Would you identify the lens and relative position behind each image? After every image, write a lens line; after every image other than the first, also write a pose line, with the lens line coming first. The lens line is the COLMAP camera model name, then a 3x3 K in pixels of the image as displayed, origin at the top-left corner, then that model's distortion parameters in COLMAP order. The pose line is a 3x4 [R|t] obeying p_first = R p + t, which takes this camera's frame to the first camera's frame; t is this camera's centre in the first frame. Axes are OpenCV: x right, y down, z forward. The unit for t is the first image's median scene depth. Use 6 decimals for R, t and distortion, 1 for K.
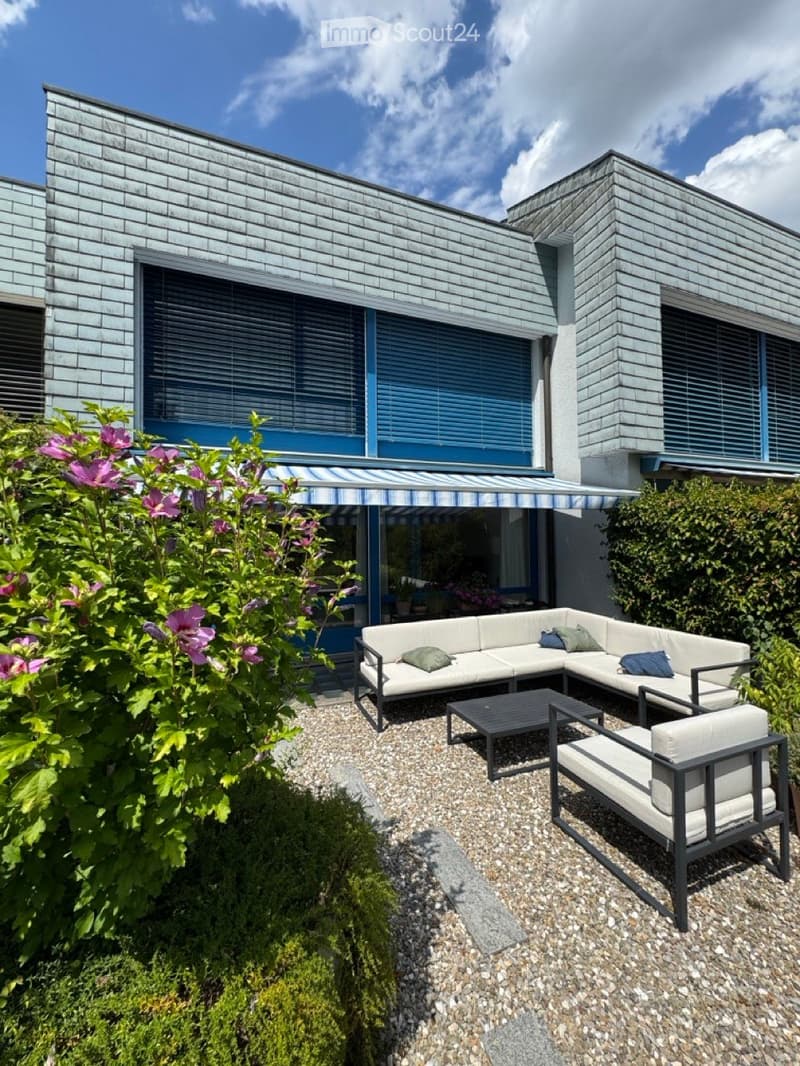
lens RADIAL K [[430.0, 0, 400.0], [0, 430.0, 533.0], [0, 0, 1]] dist [-0.000307, 0.000116]
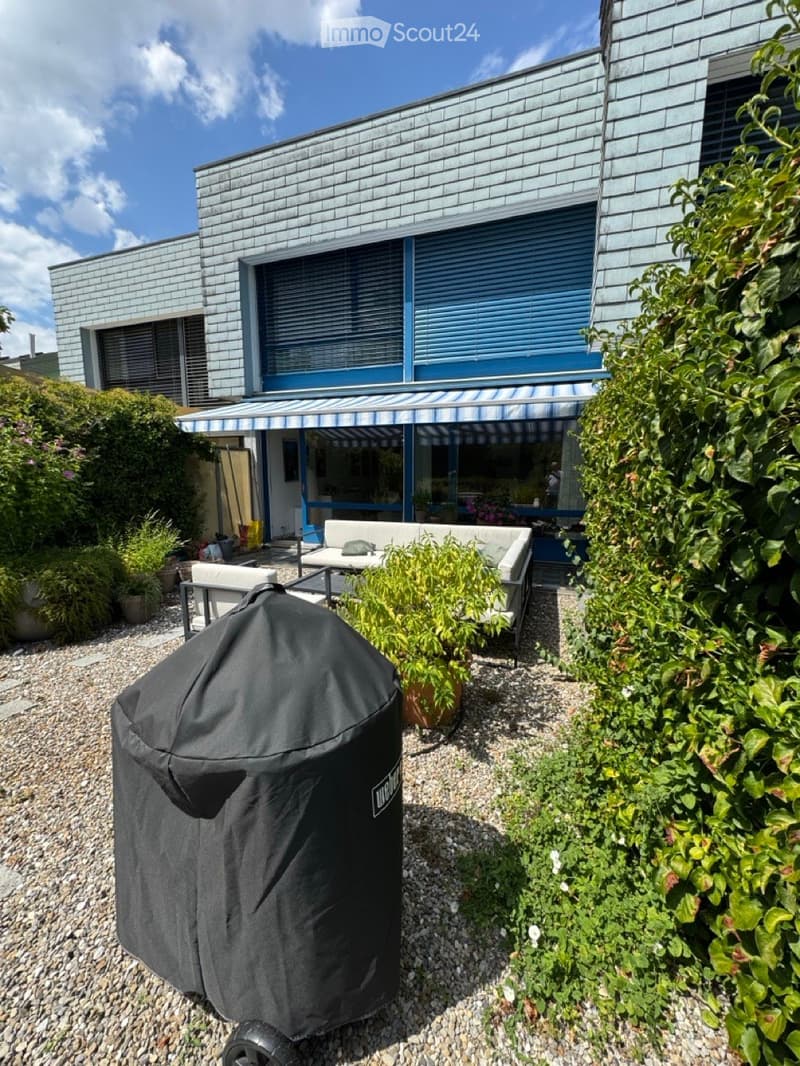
lens RADIAL K [[430.0, 0, 400.0], [0, 430.0, 533.0], [0, 0, 1]] dist [-0.000307, 0.000116]
pose [[0.753308, 0.109936, -0.648415, 0.763981], [0.003564, 0.985233, 0.171183, 0.021751], [0.657659, -0.131264, 0.741792, 0.109998]]
